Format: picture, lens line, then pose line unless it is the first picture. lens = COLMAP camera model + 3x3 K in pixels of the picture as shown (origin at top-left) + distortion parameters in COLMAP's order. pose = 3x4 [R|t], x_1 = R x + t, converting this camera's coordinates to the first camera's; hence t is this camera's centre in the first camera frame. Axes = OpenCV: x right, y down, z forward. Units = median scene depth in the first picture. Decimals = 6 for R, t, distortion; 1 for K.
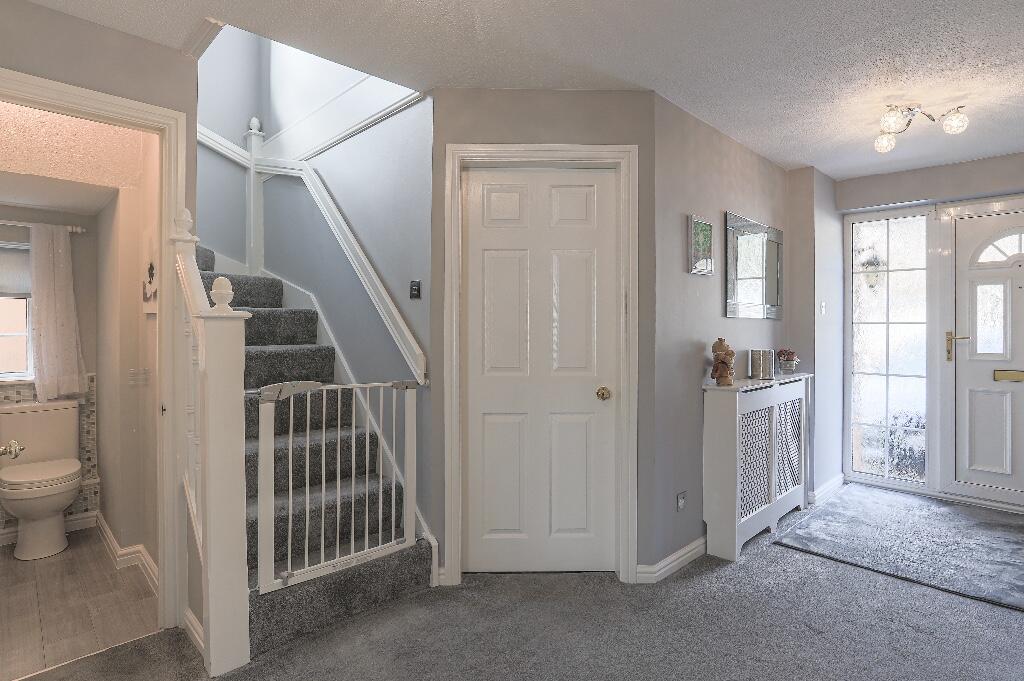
lens RADIAL K [[523.2, 0, 508.9], [0, 523.2, 329.1], [0, 0, 1]] dist [-0.028585, 0.005831]
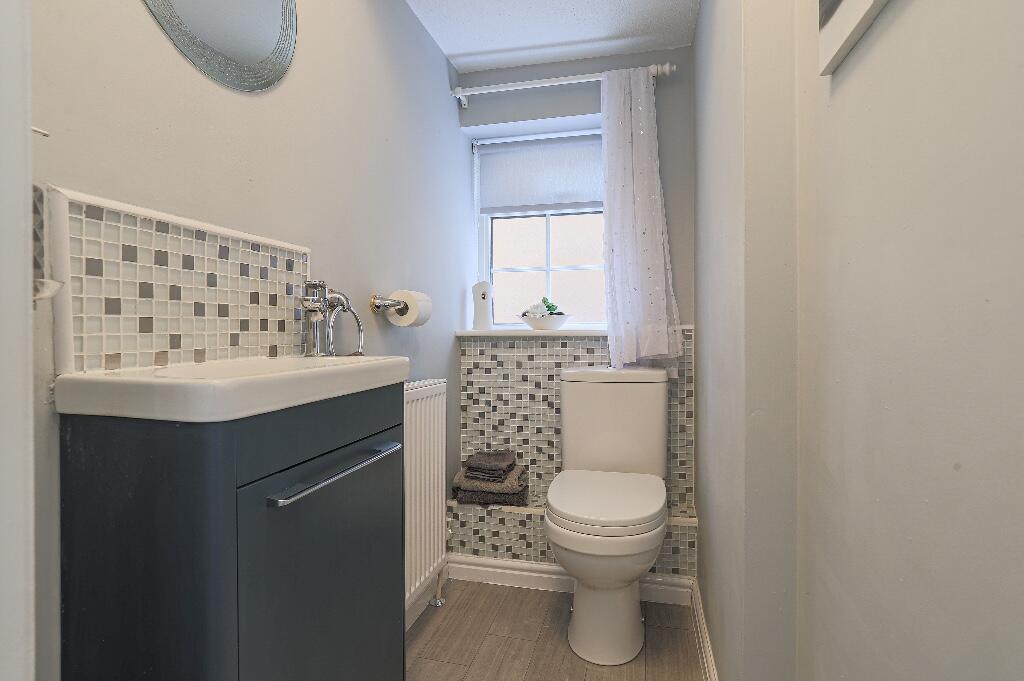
lens RADIAL K [[523.2, 0, 511.3], [0, 523.2, 336.5], [0, 0, 1]] dist [-0.028585, 0.005831]
pose [[0.518994, -0.001432, -0.854776, -0.438263], [-0.000681, 0.999998, -0.002089, 0.103035], [0.854777, 0.001667, 0.518992, 0.558051]]
